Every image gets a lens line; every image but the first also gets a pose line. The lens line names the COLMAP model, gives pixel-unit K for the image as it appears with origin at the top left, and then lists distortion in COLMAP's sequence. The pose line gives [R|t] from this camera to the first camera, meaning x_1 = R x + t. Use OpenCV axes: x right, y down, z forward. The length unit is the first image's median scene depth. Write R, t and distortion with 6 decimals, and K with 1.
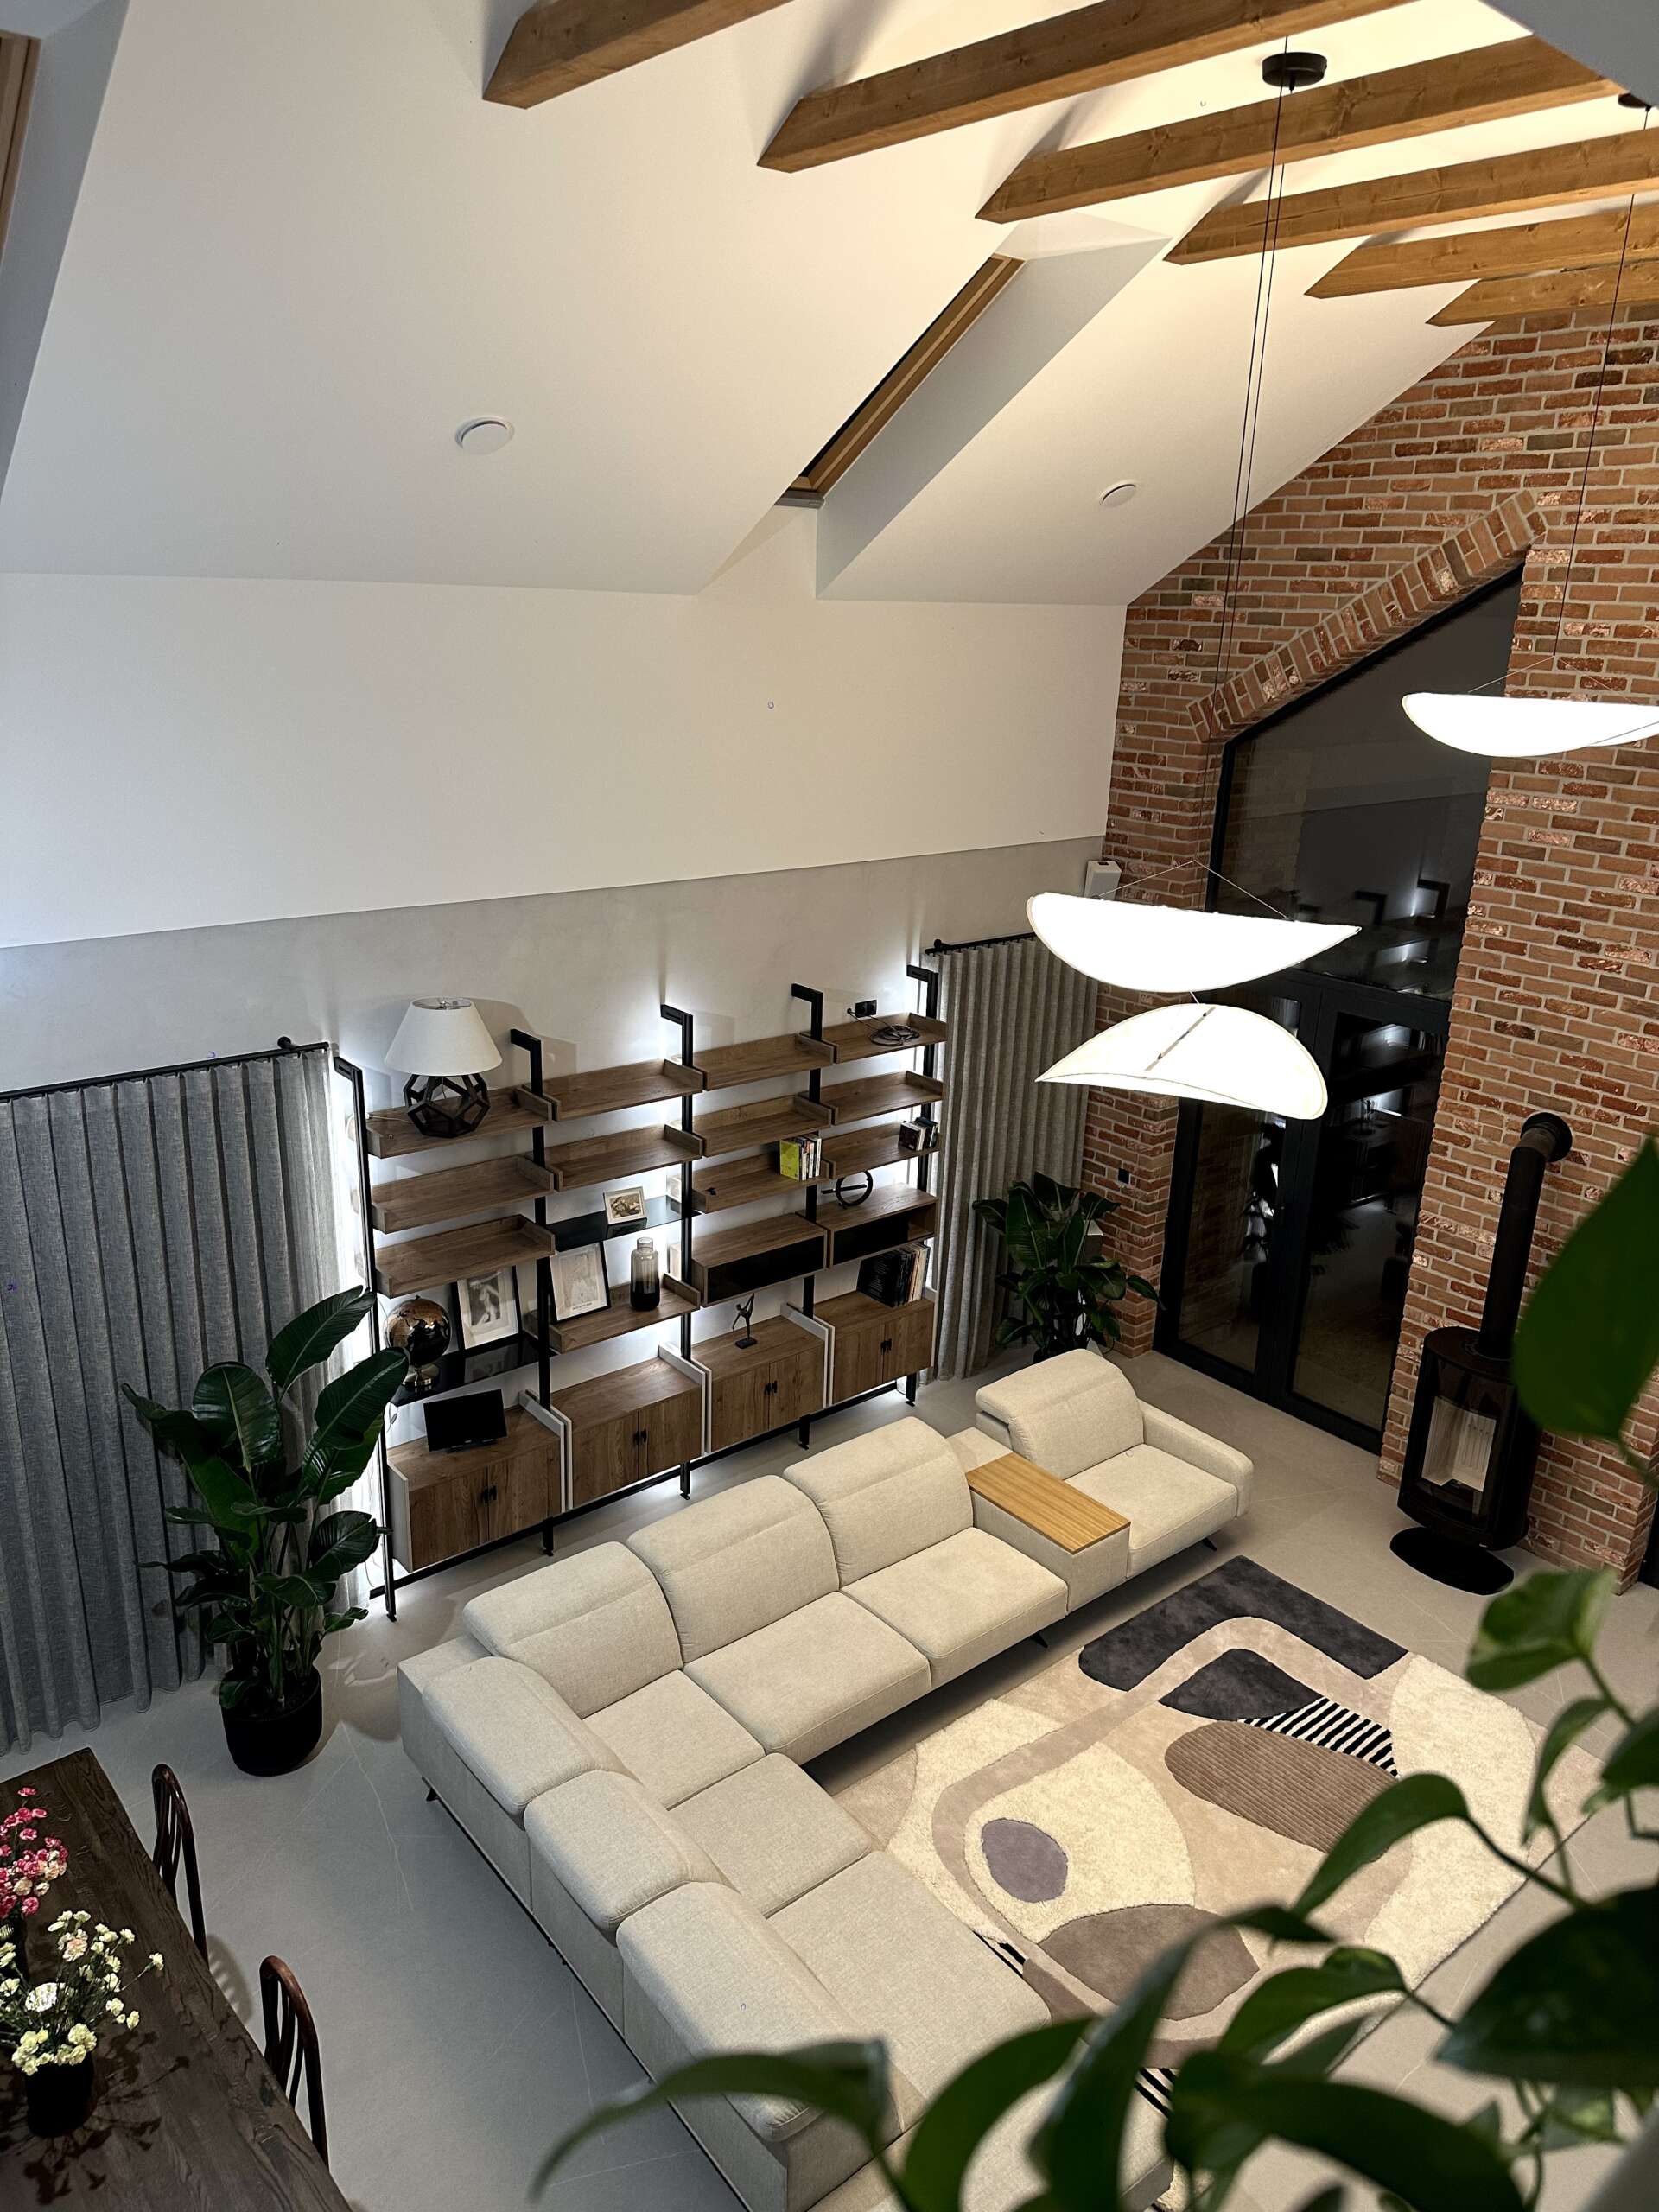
lens RADIAL K [[1563.7, 0, 830.3], [0, 1563.7, 1108.0], [0, 0, 1]] dist [0.017438, -0.019584]
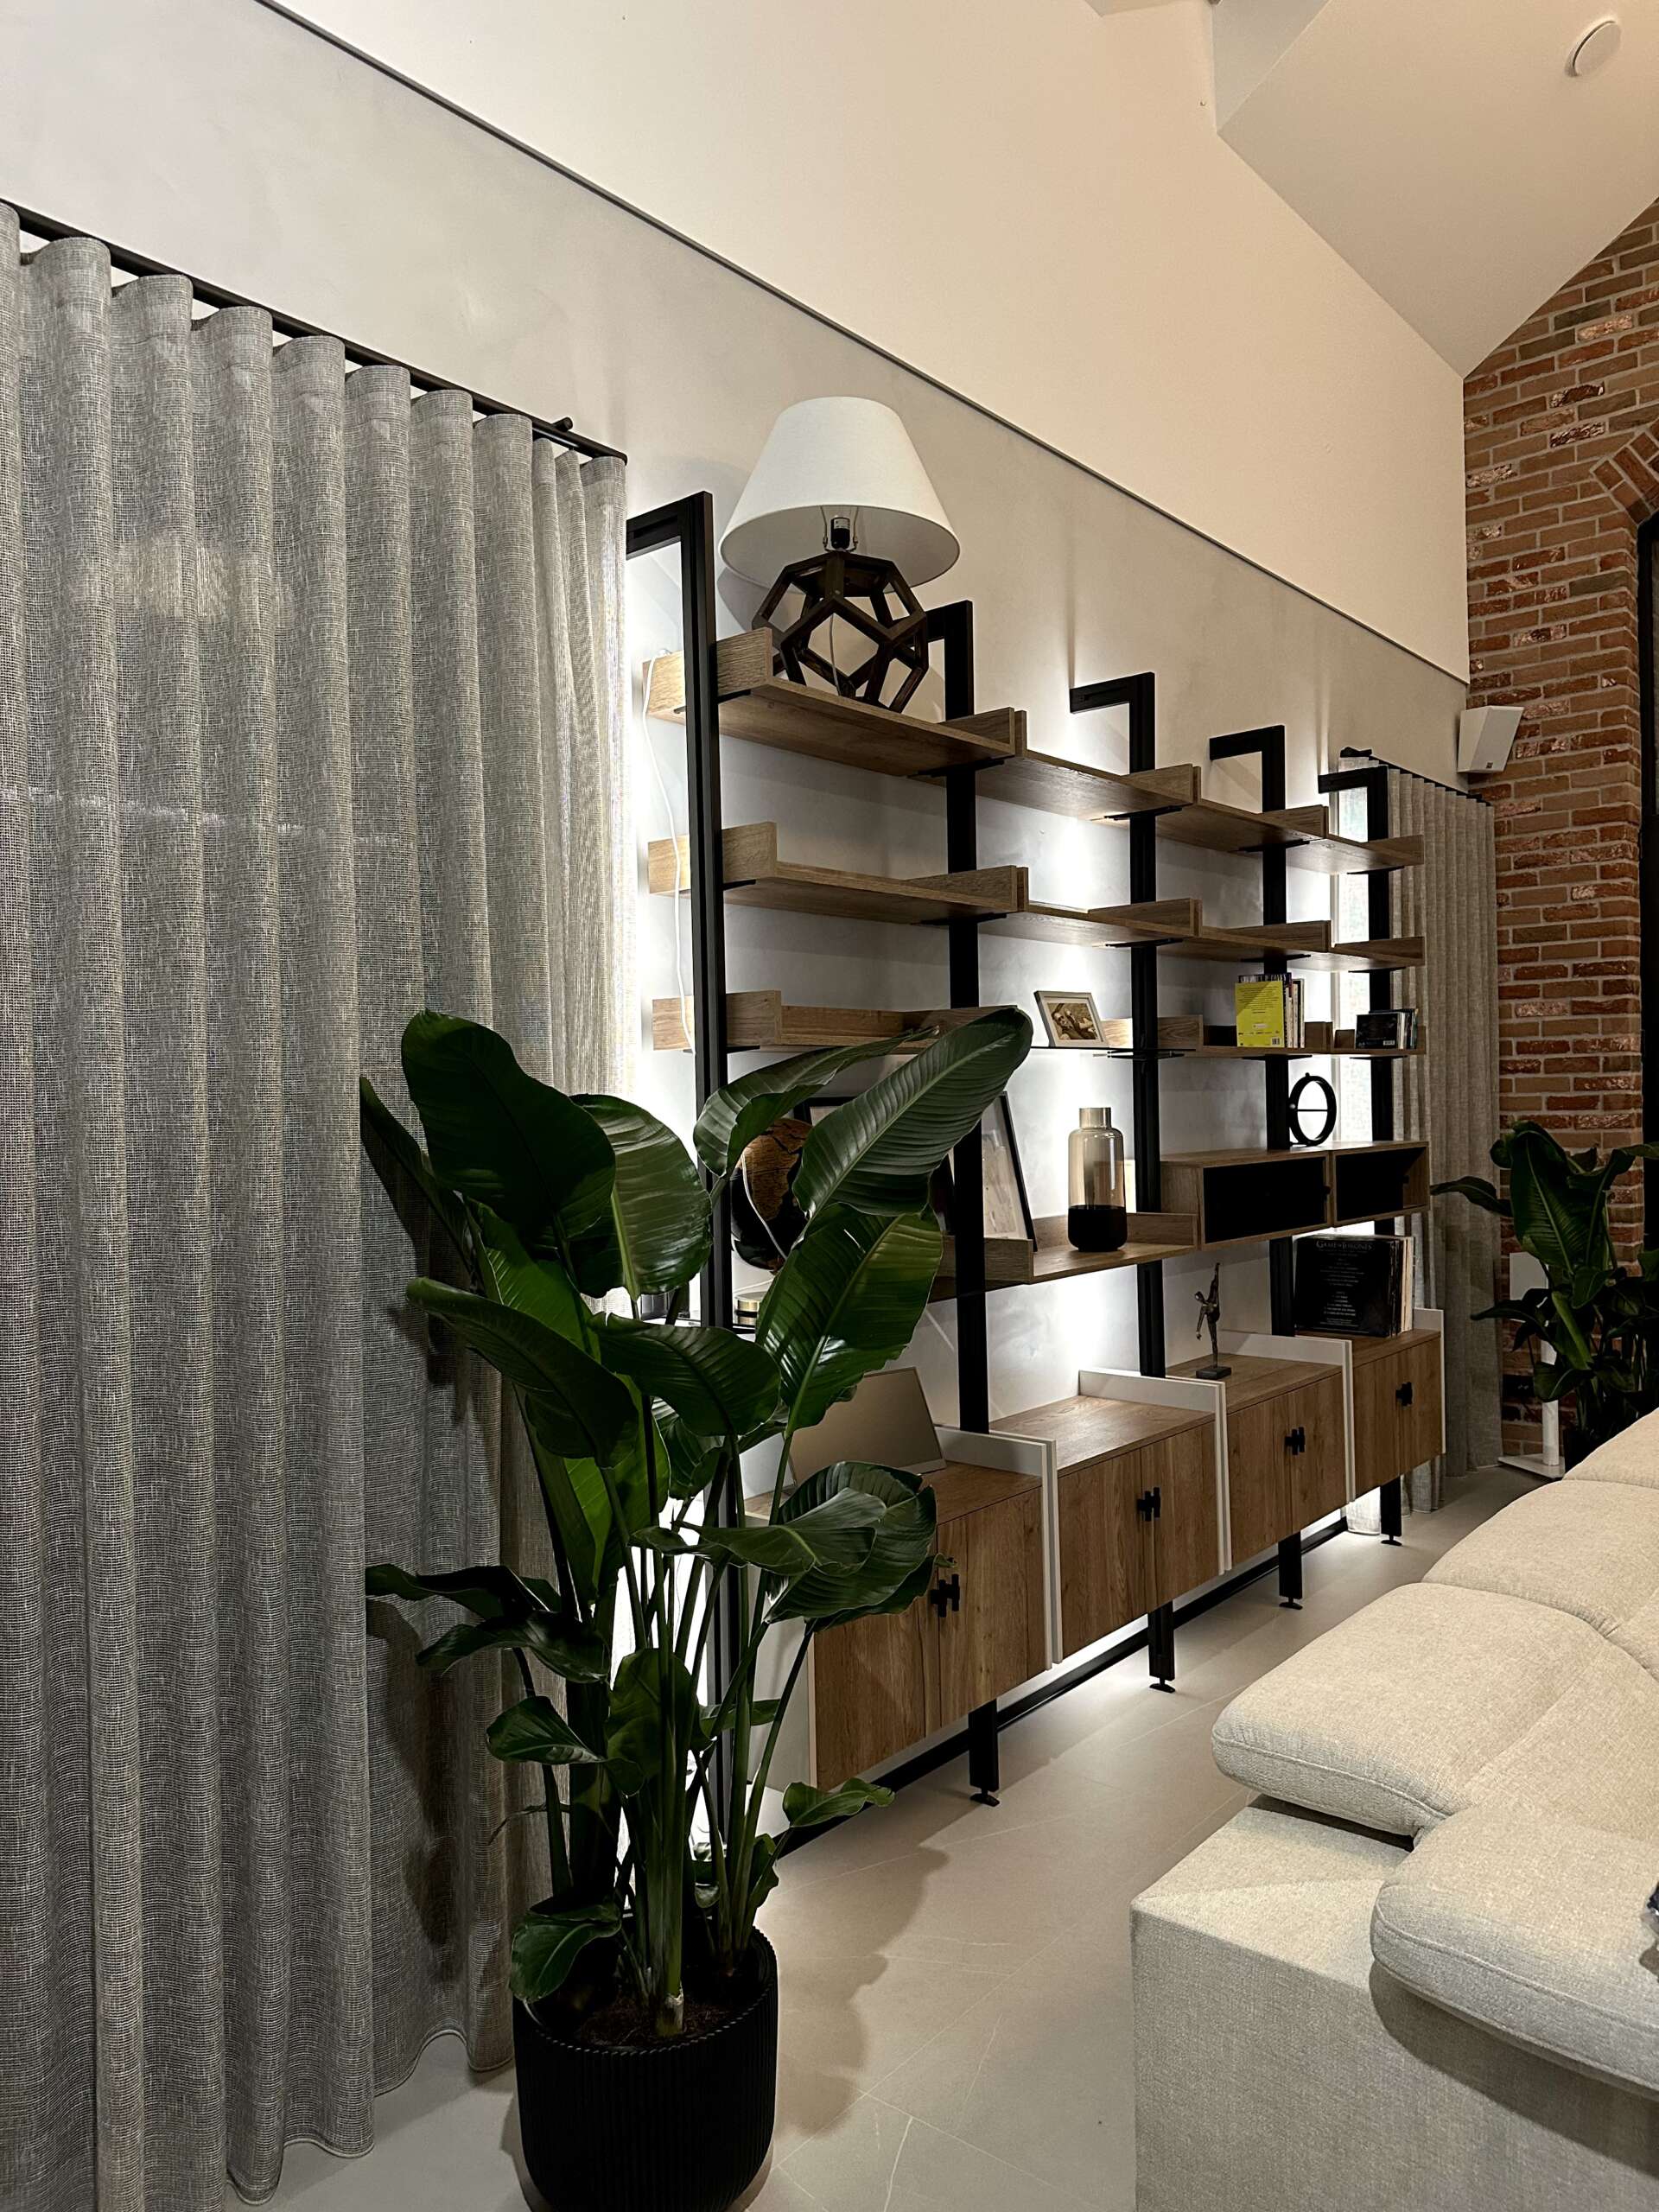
lens RADIAL K [[1563.7, 0, 830.7], [0, 1563.7, 1102.4], [0, 0, 1]] dist [0.017438, -0.019584]
pose [[0.981281, -0.047055, 0.186745, -0.293966], [0.104577, 0.944462, -0.311537, 0.229836], [-0.161714, 0.325234, 0.931703, 0.532132]]
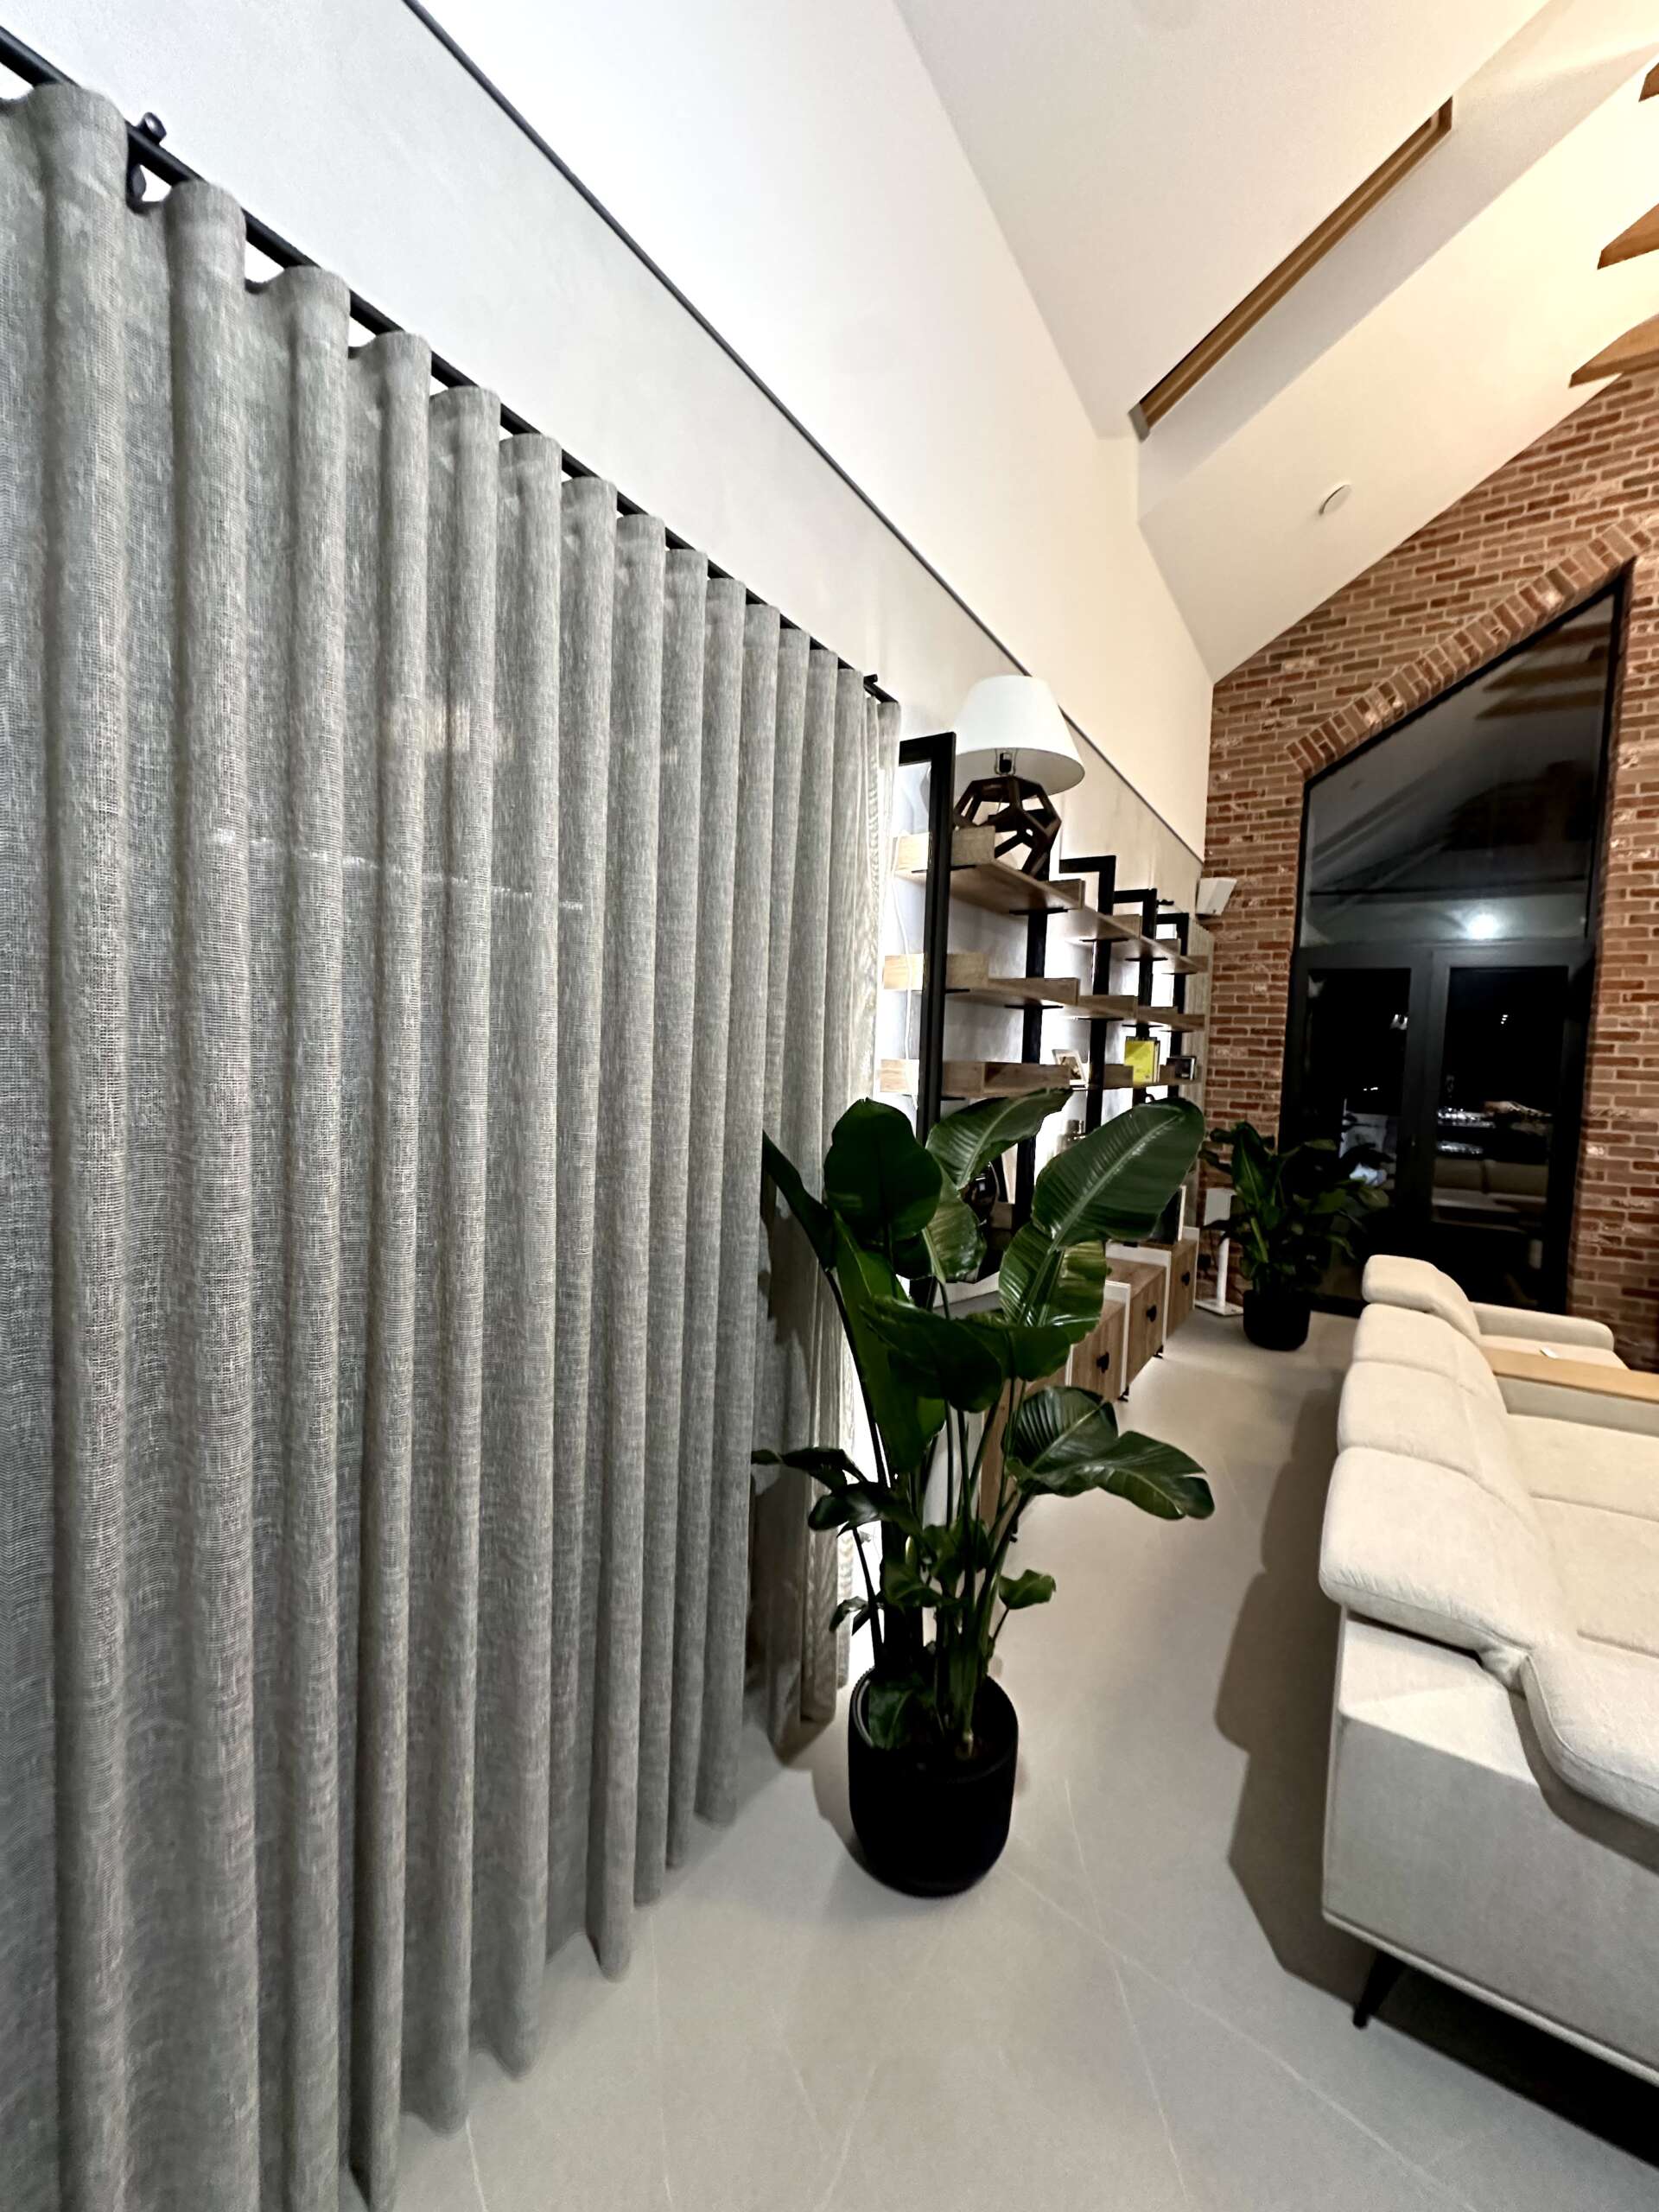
lens RADIAL K [[877.0, 0, 827.2], [0, 877.0, 1106.2], [0, 0, 1]] dist [-0.003539, 0.000214]
pose [[0.950126, -0.013078, 0.311592, -0.386052], [0.091437, 0.966894, -0.238234, 0.176737], [-0.298160, 0.254844, 0.919867, 0.593955]]
